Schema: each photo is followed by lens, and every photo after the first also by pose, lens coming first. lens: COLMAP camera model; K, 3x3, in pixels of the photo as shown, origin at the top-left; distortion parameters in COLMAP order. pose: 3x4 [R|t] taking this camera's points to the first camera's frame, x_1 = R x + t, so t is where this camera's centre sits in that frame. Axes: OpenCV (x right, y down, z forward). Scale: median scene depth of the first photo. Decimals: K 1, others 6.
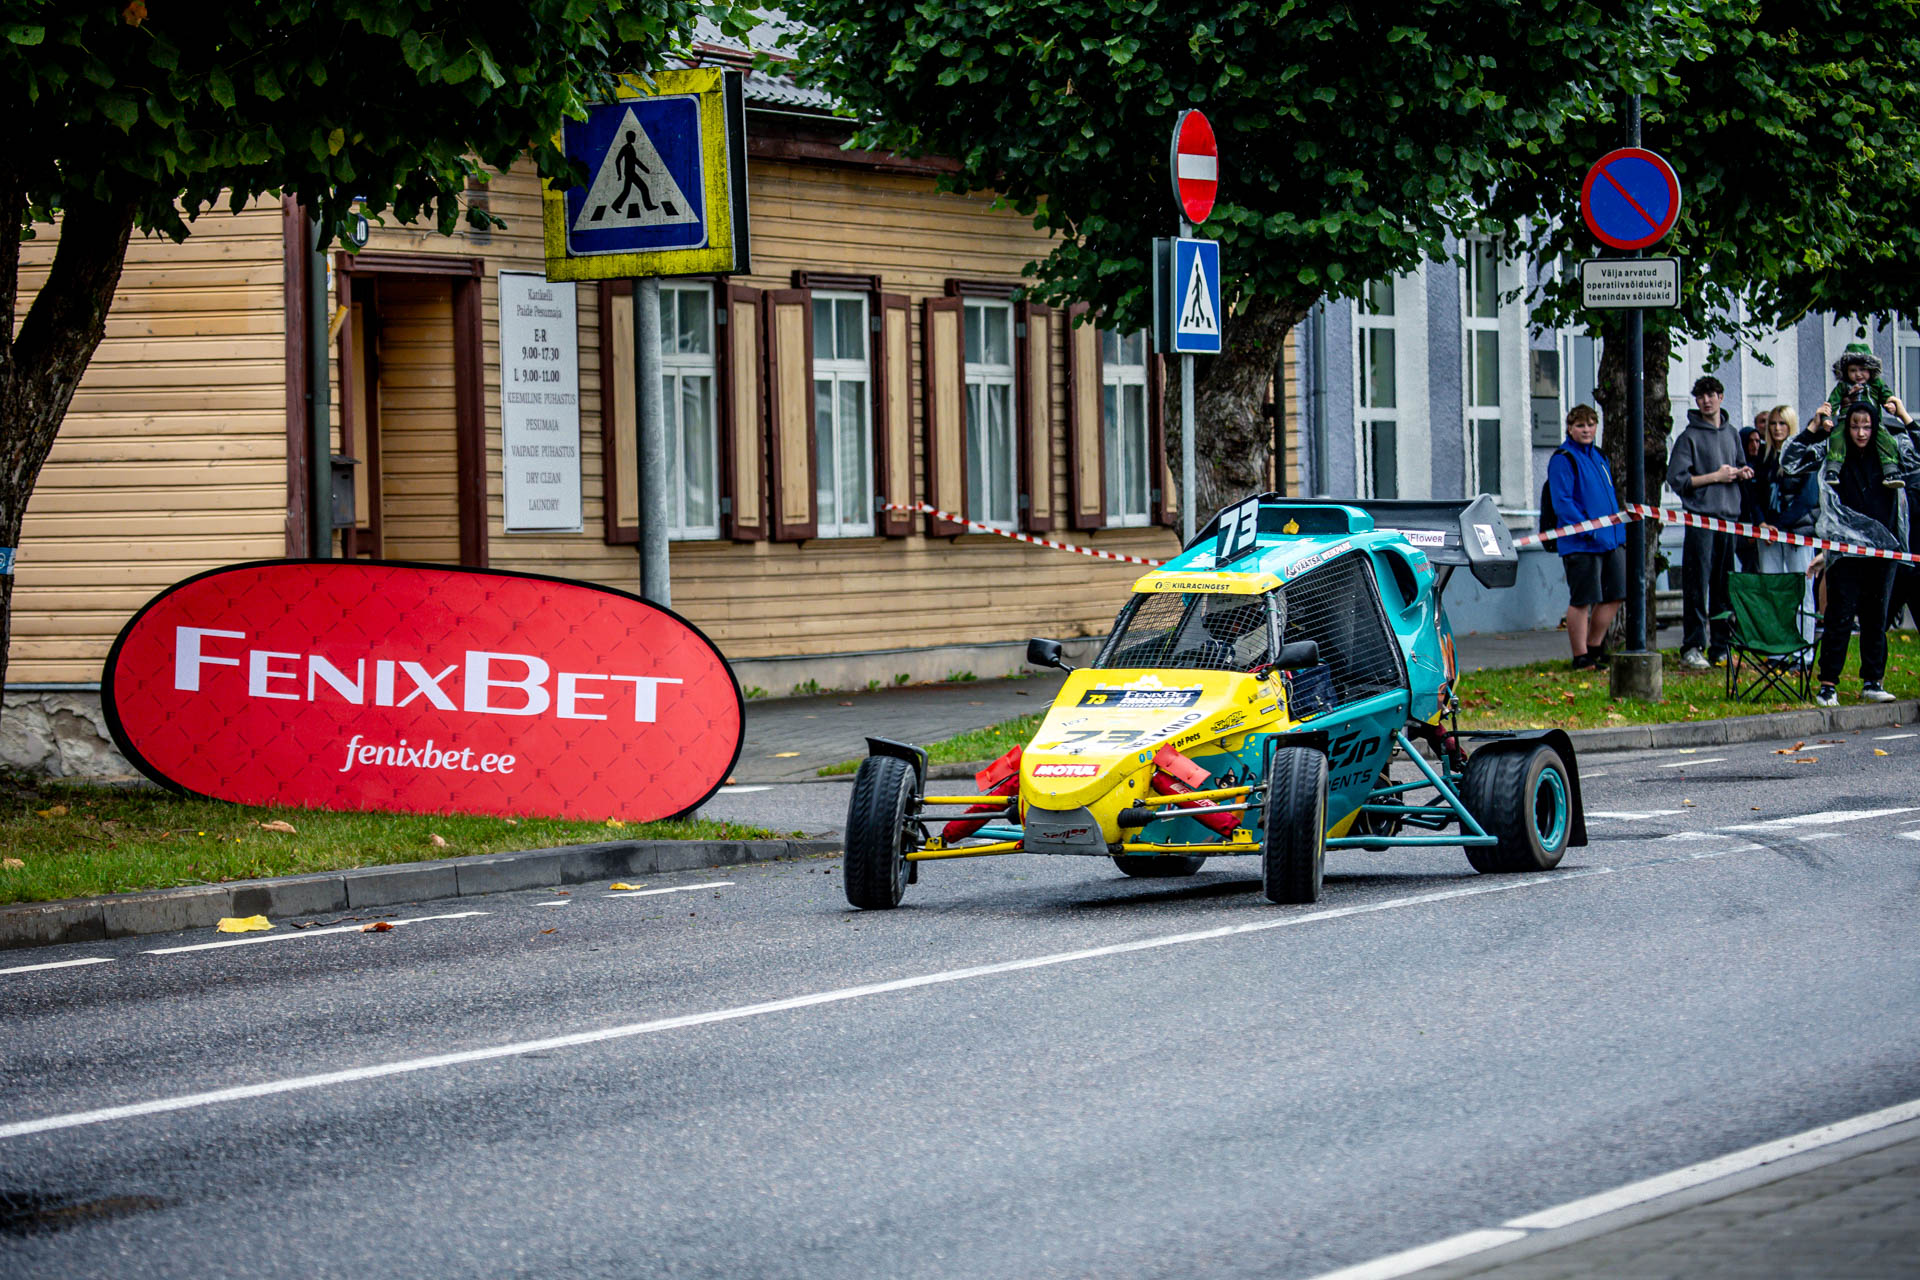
lens RADIAL K [[6530.1, 0, 979.9], [0, 6530.1, 648.7], [0, 0, 1]] dist [0.152563, 0.000000]
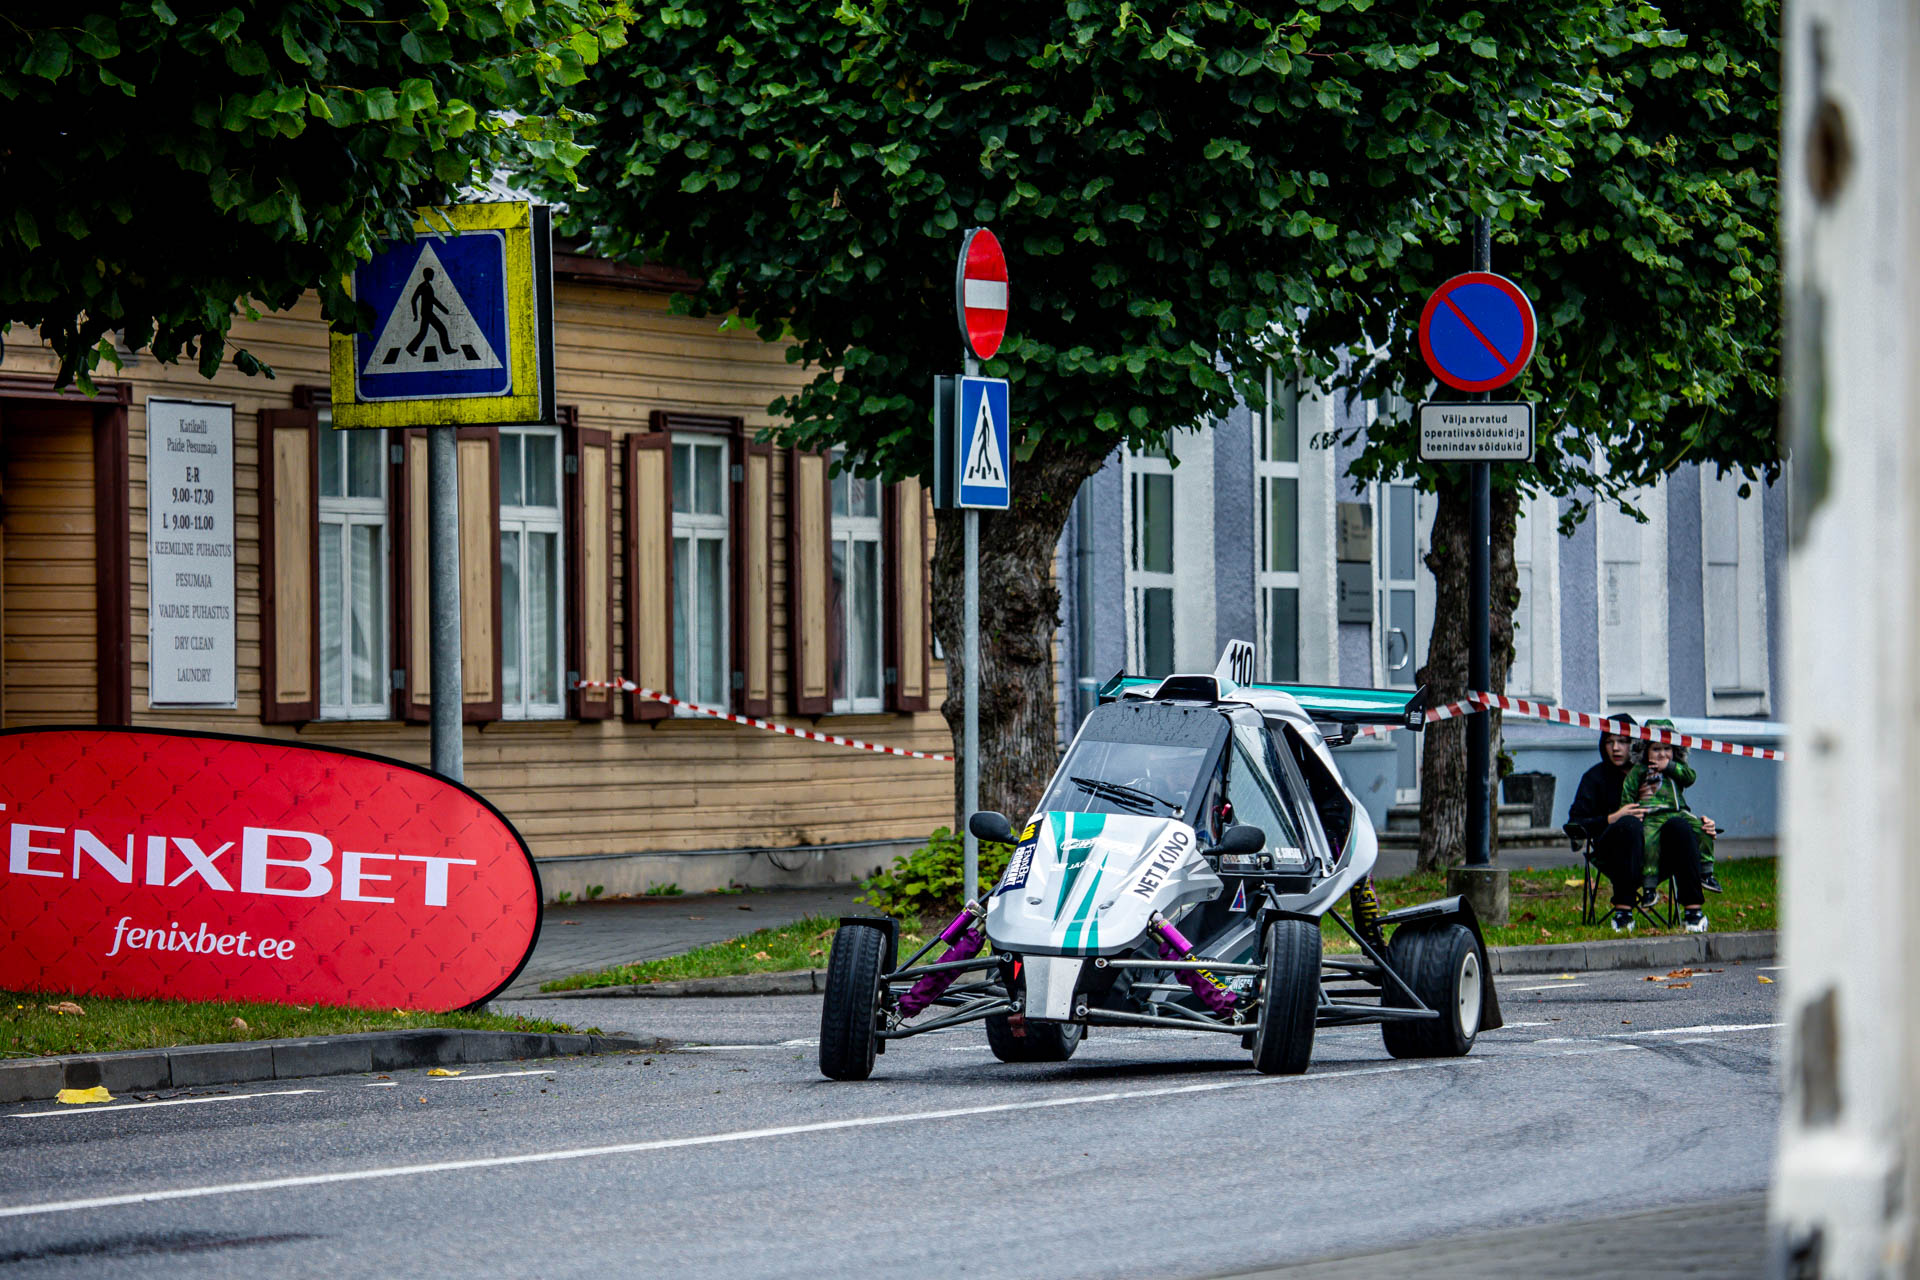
lens RADIAL K [[11129.1, 0, 903.9], [0, 11129.1, 635.5], [0, 0, 1]] dist [1.130115, 0.000000]
pose [[0.998203, 0.013604, 0.058366, -0.061091], [-0.011895, 0.999493, -0.029535, 0.014795], [-0.058738, 0.028788, 0.997858, -0.457381]]
